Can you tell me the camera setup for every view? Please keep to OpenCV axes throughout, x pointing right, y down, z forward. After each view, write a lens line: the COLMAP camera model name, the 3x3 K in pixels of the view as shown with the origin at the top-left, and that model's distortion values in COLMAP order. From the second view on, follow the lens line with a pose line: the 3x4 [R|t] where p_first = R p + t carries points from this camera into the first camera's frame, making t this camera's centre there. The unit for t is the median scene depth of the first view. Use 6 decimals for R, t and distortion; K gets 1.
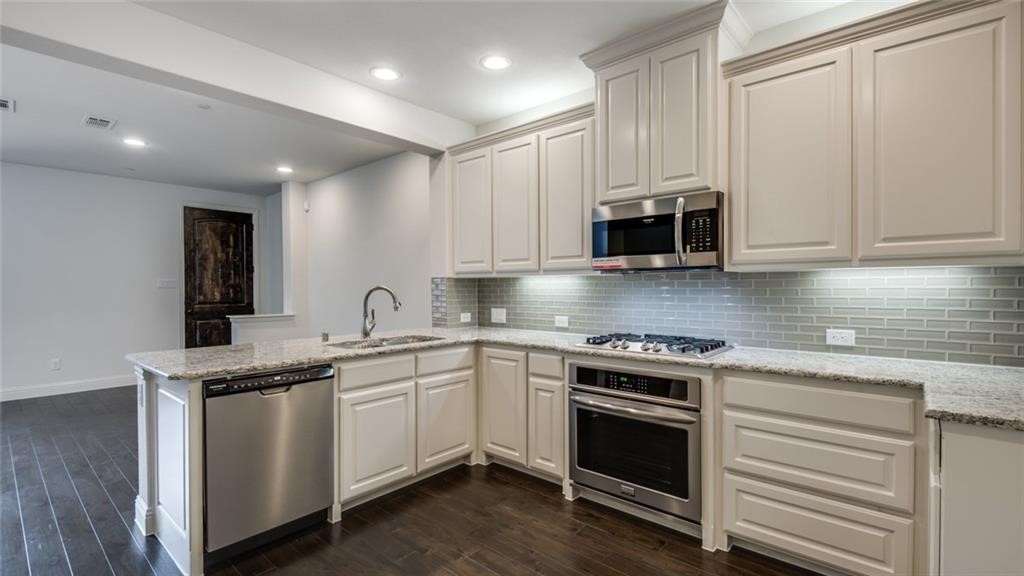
lens RADIAL K [[471.6, 0, 474.4], [0, 471.6, 291.9], [0, 0, 1]] dist [0.001423, -0.000184]
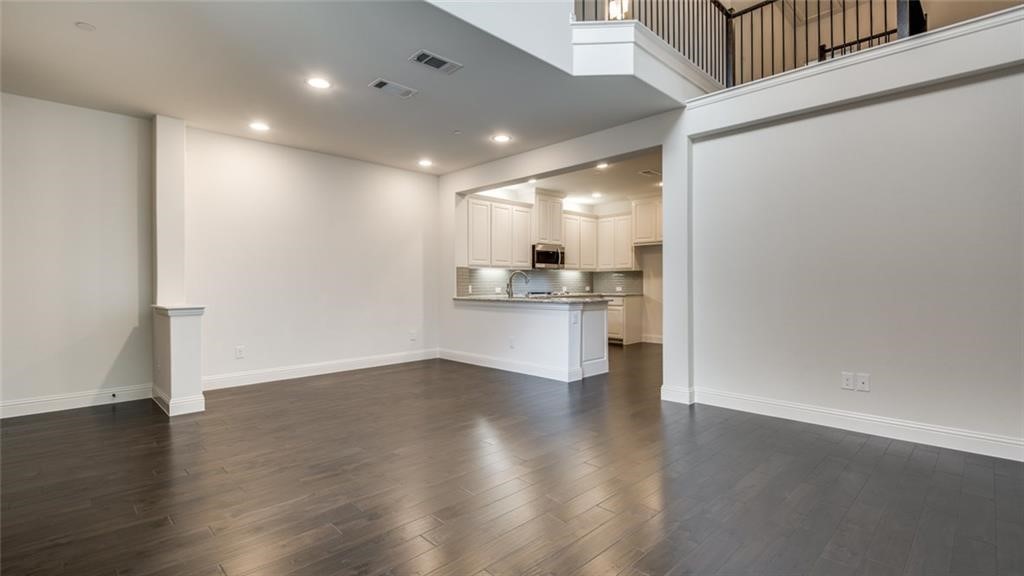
lens RADIAL K [[460.4, 0, 525.0], [0, 460.4, 287.1], [0, 0, 1]] dist [0.000583, -0.006387]
pose [[0.013010, 0.002286, 0.999913, -2.397284], [0.018419, 0.999827, -0.002526, 0.069903], [-0.999746, 0.018450, 0.012966, 1.054538]]
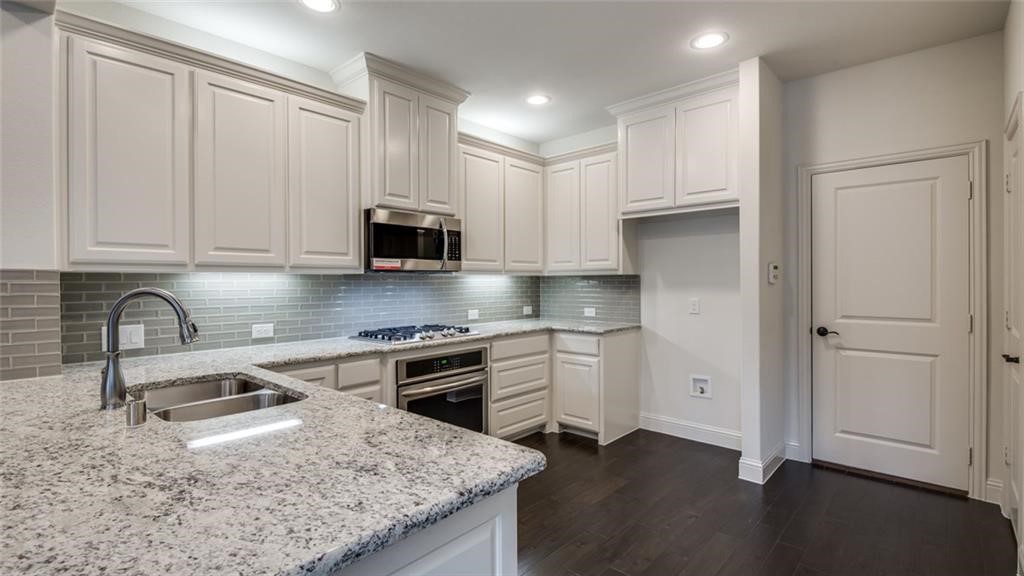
lens RADIAL K [[460.4, 0, 525.0], [0, 460.4, 287.1], [0, 0, 1]] dist [0.000583, -0.006387]
pose [[-0.042093, -0.001547, 0.999112, -0.760129], [0.021736, 0.999761, 0.002464, -0.004131], [-0.998877, 0.021821, -0.042050, 0.730744]]
